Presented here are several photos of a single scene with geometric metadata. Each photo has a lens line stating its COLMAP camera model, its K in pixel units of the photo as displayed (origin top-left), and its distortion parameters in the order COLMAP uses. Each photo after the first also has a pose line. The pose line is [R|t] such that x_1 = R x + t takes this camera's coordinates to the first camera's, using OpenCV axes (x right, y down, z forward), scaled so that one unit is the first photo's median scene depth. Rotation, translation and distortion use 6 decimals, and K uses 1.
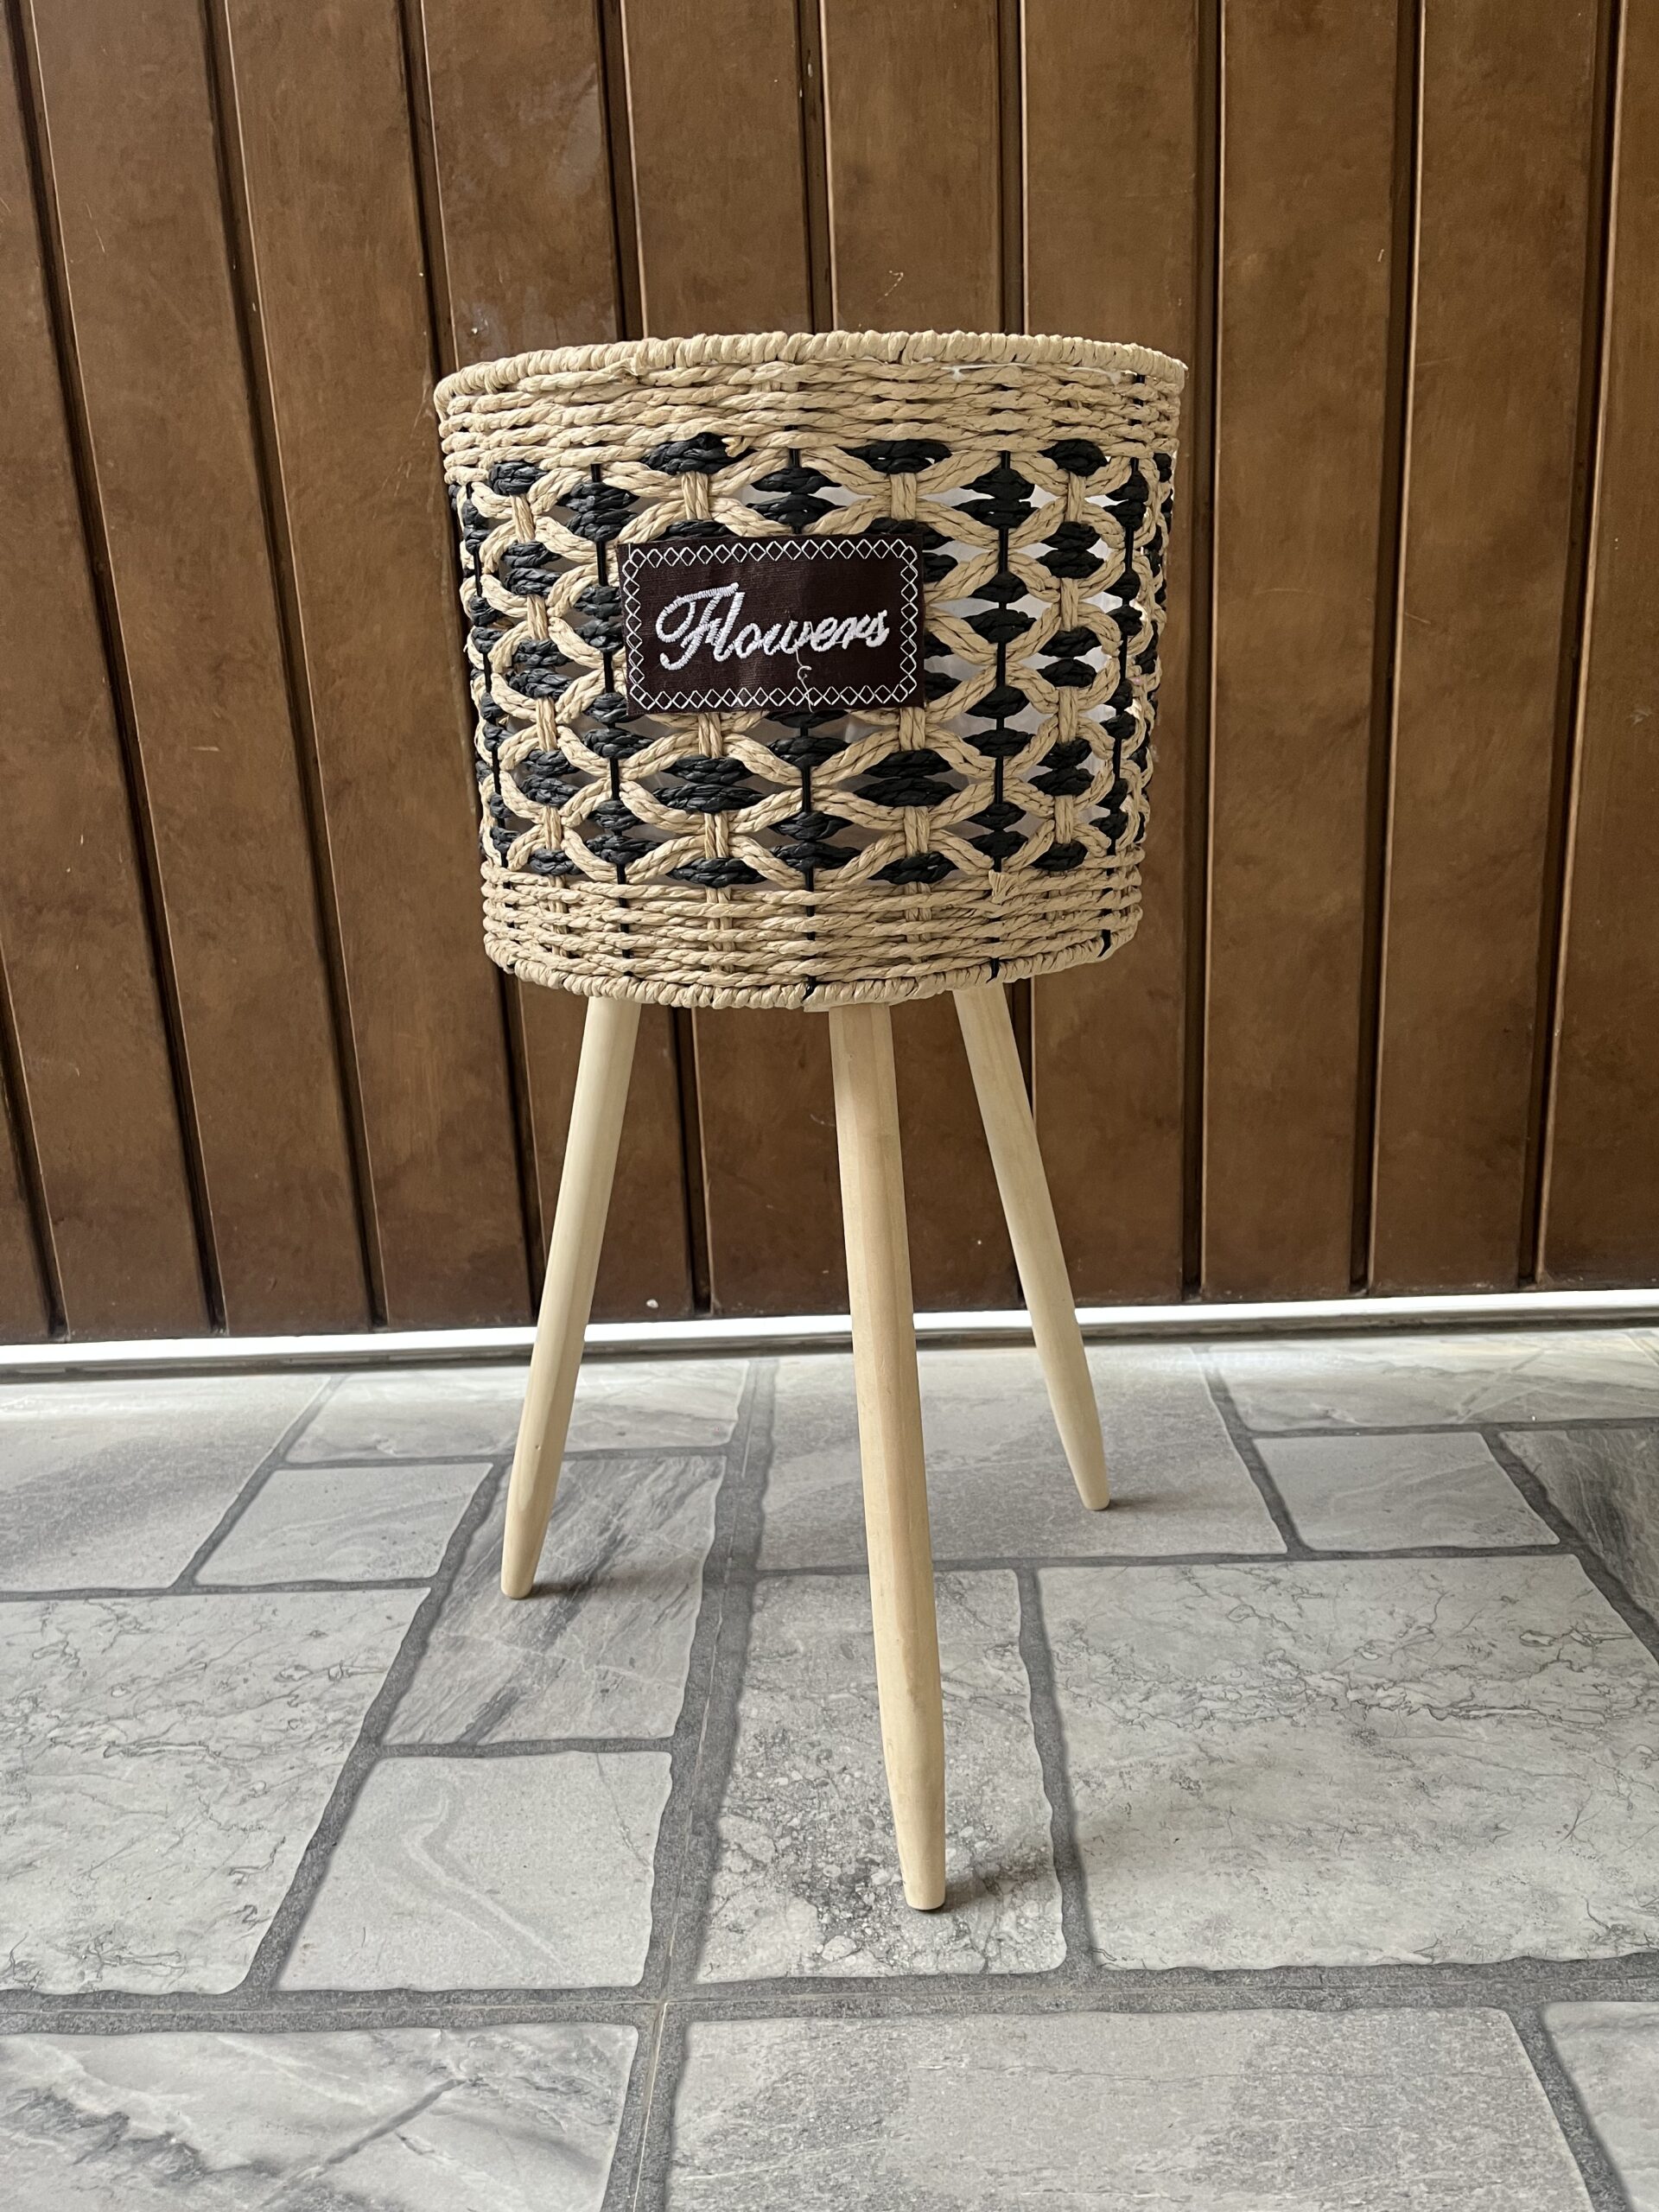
lens RADIAL K [[1690.4, 0, 820.0], [0, 1690.4, 1122.8], [0, 0, 1]] dist [0.074295, -0.109467]
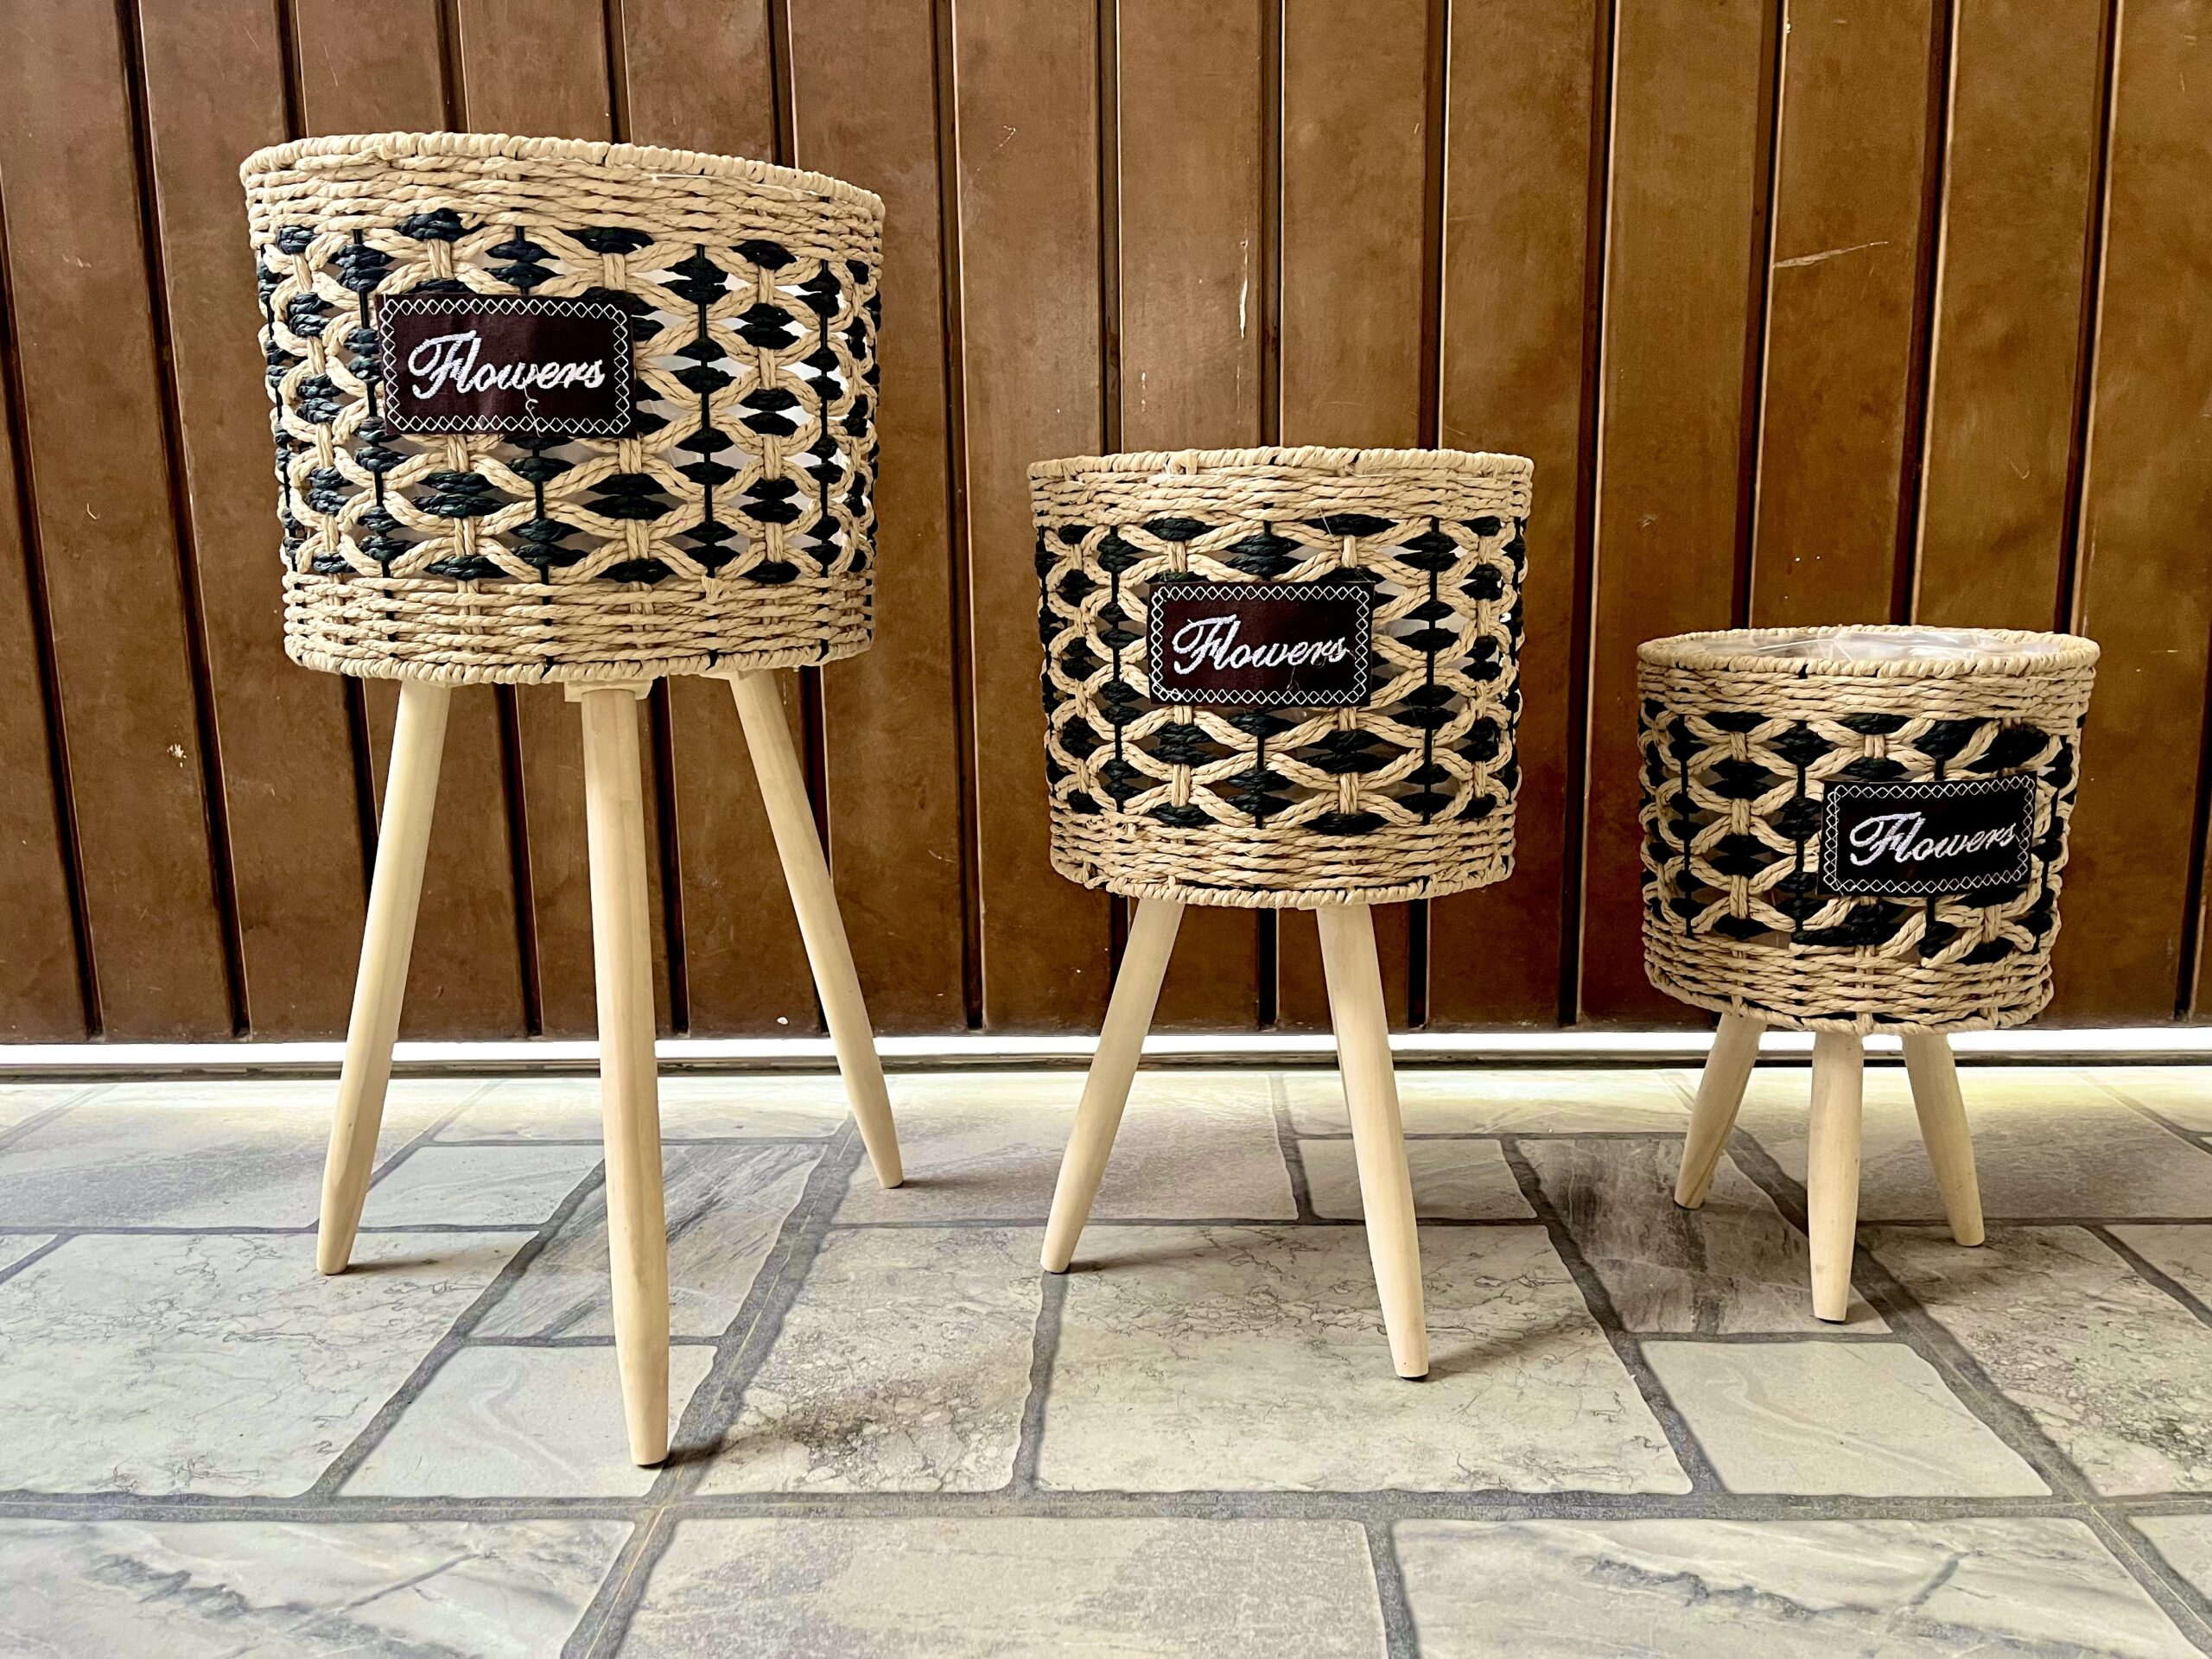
lens RADIAL K [[1690.4, 0, 1109.9], [0, 1690.4, 841.1], [0, 0, 1]] dist [0.074295, -0.109467]
pose [[0.999489, 0.031241, 0.006798, 0.146834], [-0.030550, 0.995902, -0.085124, 0.111370], [-0.009430, 0.084873, 0.996347, -0.162440]]
